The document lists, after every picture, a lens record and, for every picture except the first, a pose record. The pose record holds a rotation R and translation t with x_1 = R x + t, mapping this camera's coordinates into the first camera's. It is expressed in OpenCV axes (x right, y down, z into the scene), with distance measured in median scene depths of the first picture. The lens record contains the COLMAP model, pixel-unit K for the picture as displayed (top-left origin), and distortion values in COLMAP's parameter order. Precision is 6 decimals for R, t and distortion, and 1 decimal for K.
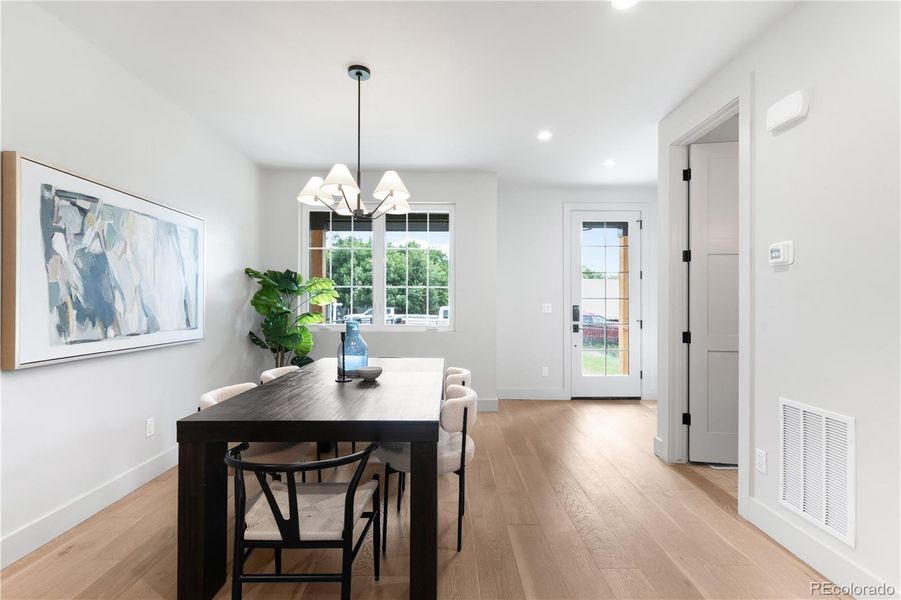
lens RADIAL K [[423.1, 0, 450.2], [0, 423.1, 303.4], [0, 0, 1]] dist [0.004906, 0.001002]
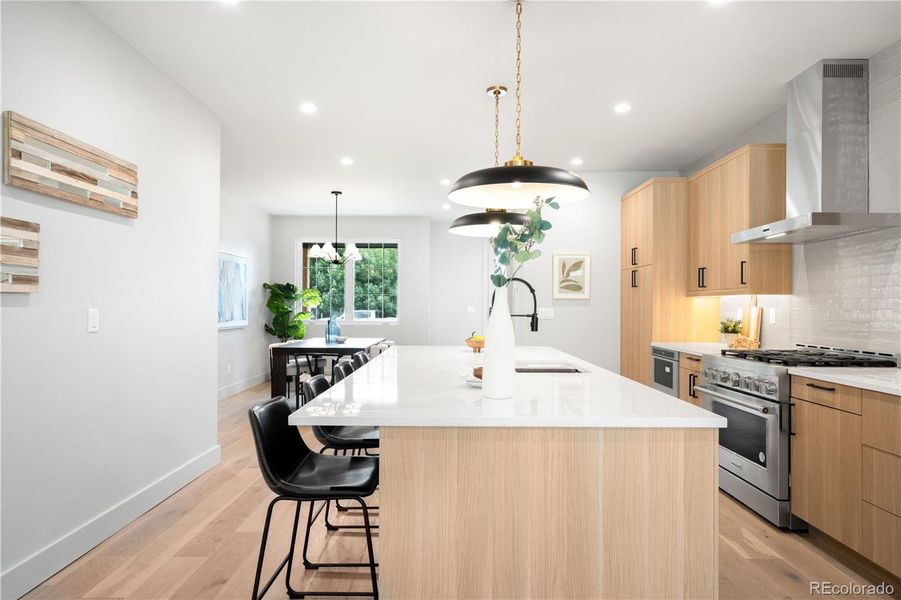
lens RADIAL K [[527.4, 0, 450.8], [0, 527.4, 304.2], [0, 0, 1]] dist [0.003897, 0.002919]
pose [[0.999978, 0.001505, 0.006502, 0.331681], [-0.001488, 0.999996, -0.002567, -0.002730], [-0.006506, 0.002558, 0.999976, -1.613648]]
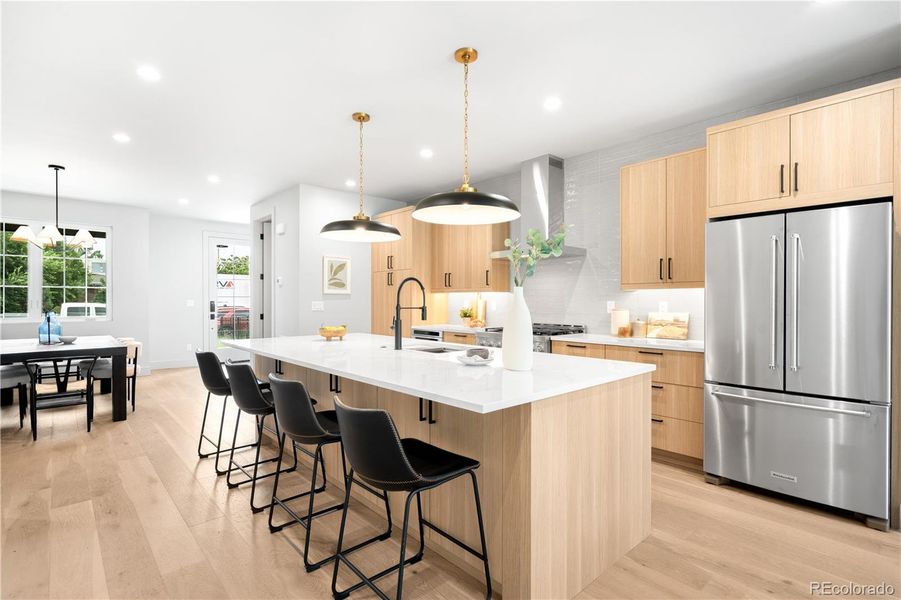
lens RADIAL K [[423.1, 0, 430.6], [0, 423.1, 301.7], [0, 0, 1]] dist [0.004906, 0.001002]
pose [[0.758775, -0.005092, 0.651333, -0.197875], [0.000730, 0.999975, 0.006967, -0.005913], [-0.651352, -0.004810, 0.758760, -1.378008]]
